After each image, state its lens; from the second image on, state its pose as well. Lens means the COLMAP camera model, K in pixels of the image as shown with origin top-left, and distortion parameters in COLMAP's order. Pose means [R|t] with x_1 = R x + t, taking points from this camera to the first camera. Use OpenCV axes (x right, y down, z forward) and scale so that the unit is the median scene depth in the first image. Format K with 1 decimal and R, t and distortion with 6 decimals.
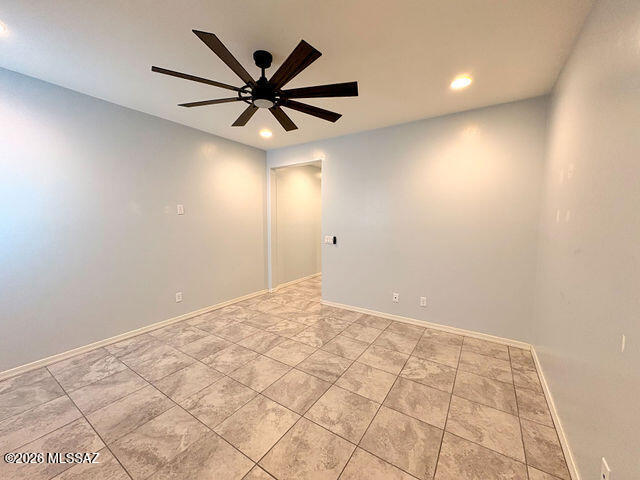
lens RADIAL K [[255.1, 0, 319.4], [0, 255.1, 240.2], [0, 0, 1]] dist [0.000575, -0.000027]
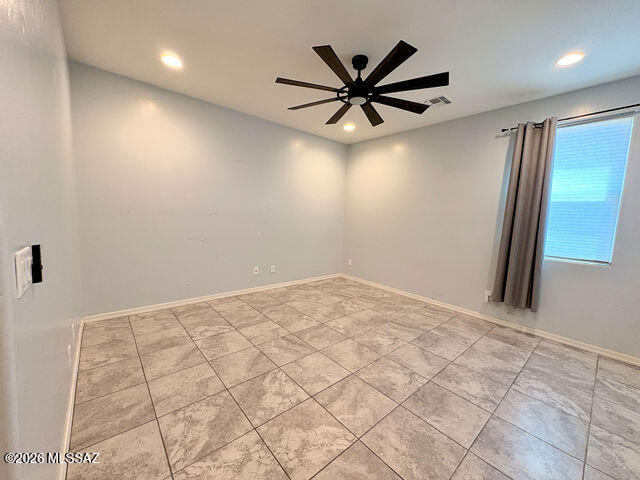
lens RADIAL K [[255.1, 0, 320.1], [0, 255.1, 239.8], [0, 0, 1]] dist [0.000575, -0.000027]
pose [[-0.962237, -0.071950, 0.262533, -0.330274], [-0.025548, 0.984049, 0.176053, -0.097181], [-0.271012, 0.162698, -0.948726, 1.839681]]
